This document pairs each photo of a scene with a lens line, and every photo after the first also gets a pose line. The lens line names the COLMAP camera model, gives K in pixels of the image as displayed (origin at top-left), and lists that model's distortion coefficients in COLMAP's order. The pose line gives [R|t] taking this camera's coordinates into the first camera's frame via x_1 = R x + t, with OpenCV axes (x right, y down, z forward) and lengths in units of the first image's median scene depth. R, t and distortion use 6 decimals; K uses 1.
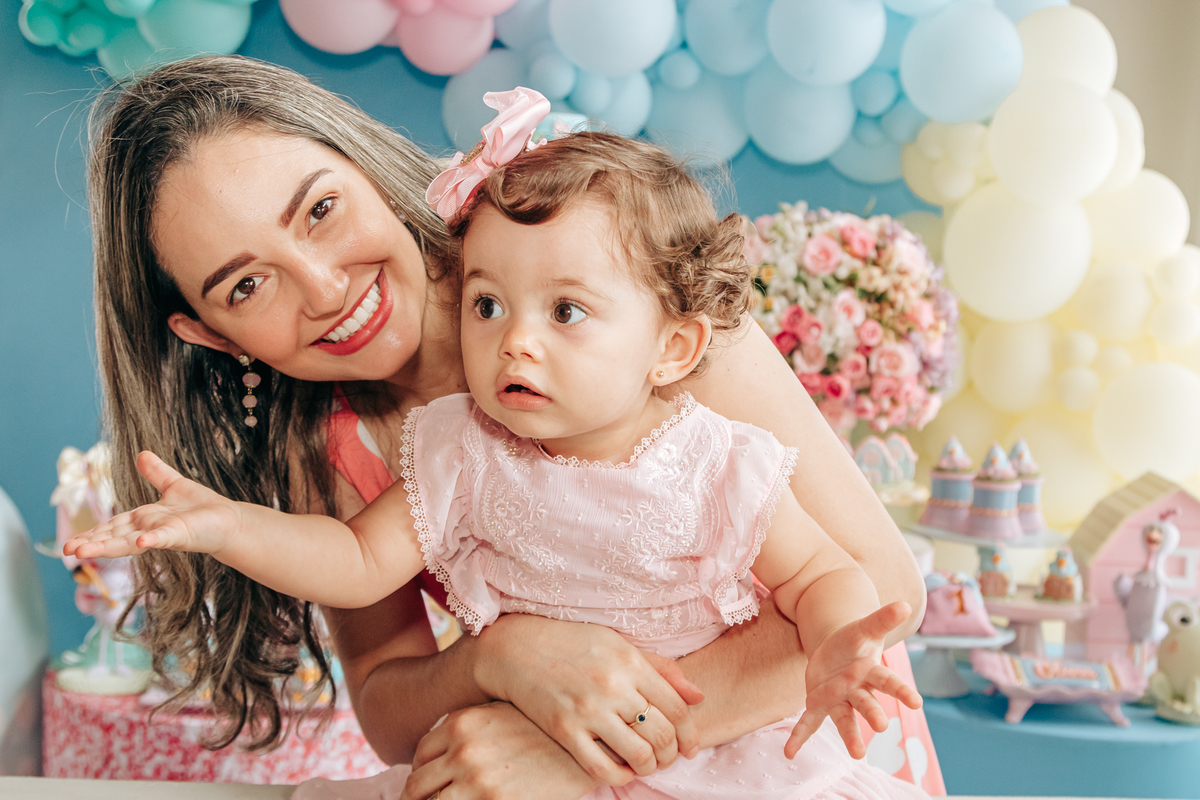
lens RADIAL K [[1752.9, 0, 618.9], [0, 1752.9, 434.4], [0, 0, 1]] dist [-0.006036, 0.000000]
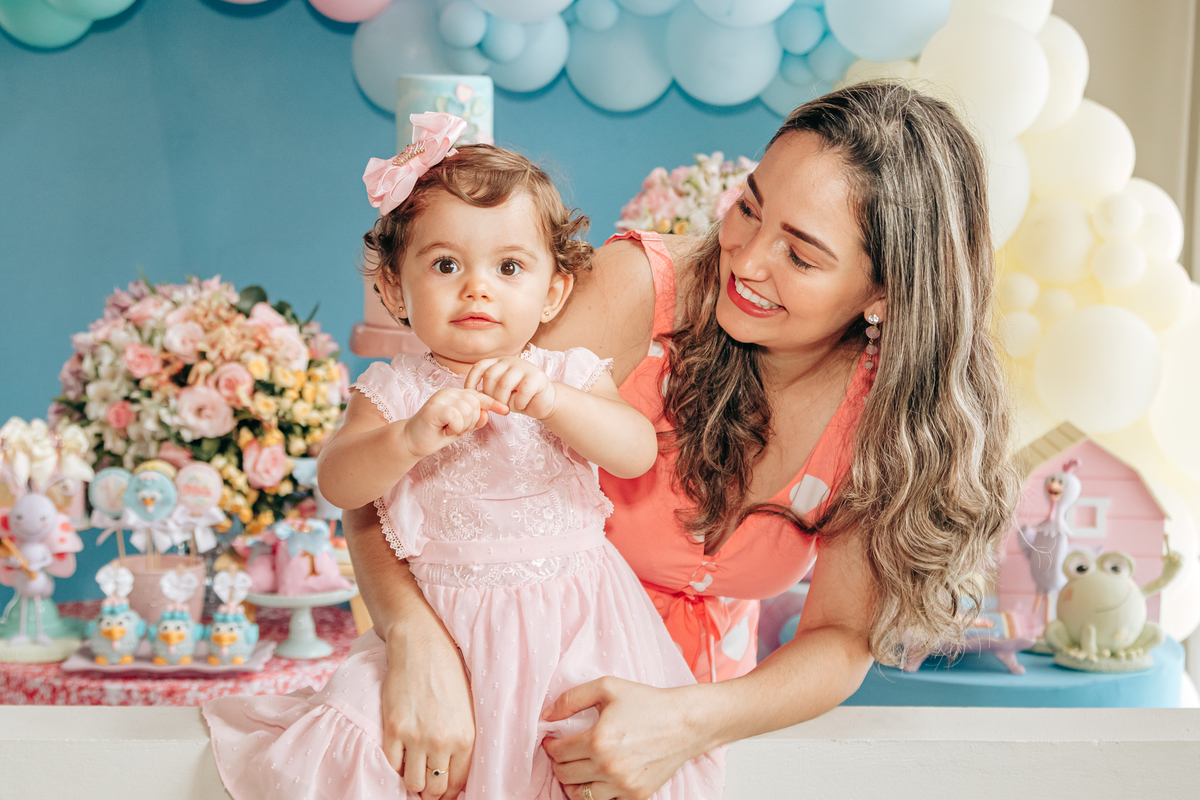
lens RADIAL K [[2150.0, 0, 598.7], [0, 2150.0, 431.0], [0, 0, 1]] dist [0.029226, 0.000000]
pose [[0.999735, -0.021754, -0.007491, 0.045896], [0.021970, 0.999309, 0.029984, -0.015315], [0.006833, -0.030141, 0.999522, -0.215588]]
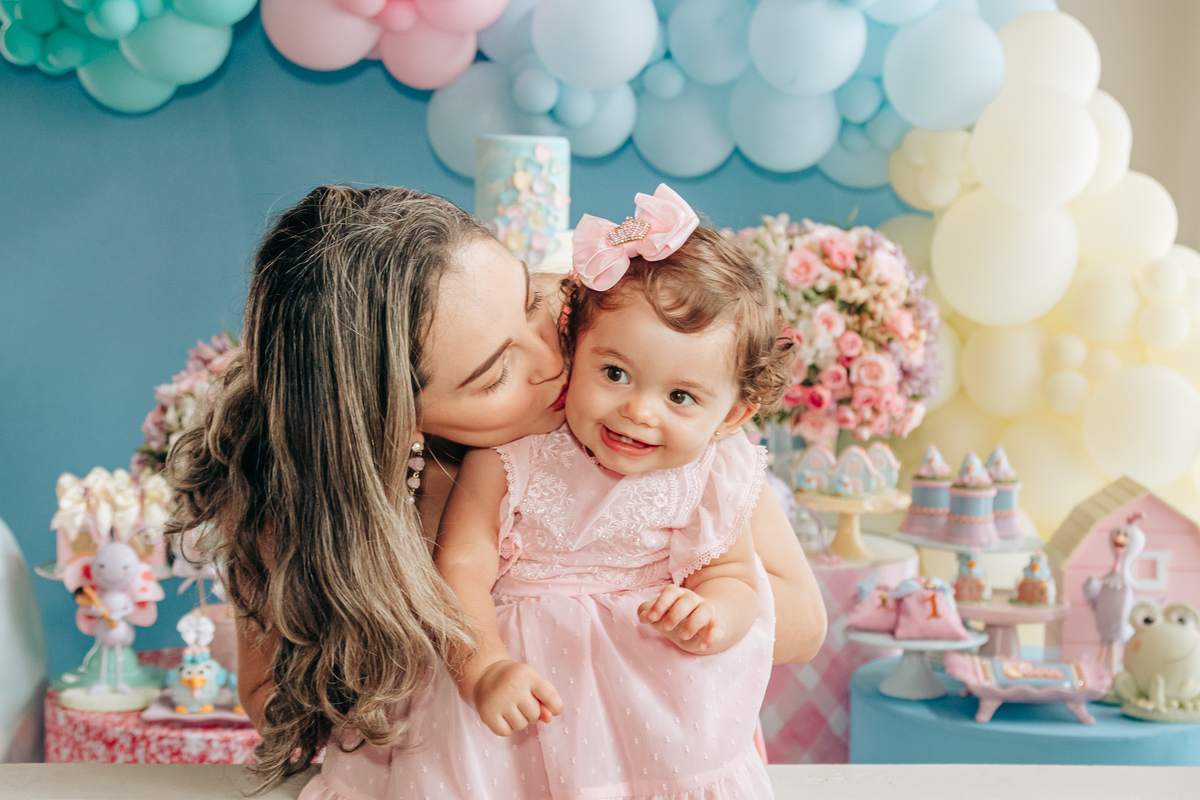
lens RADIAL K [[1956.3, 0, 666.5], [0, 1956.3, 419.8], [0, 0, 1]] dist [0.016572, 0.000000]
pose [[0.999760, -0.017124, 0.013647, 0.020322], [0.017176, 0.999846, -0.003672, -0.011588], [-0.013582, 0.003905, 0.999900, -0.135057]]
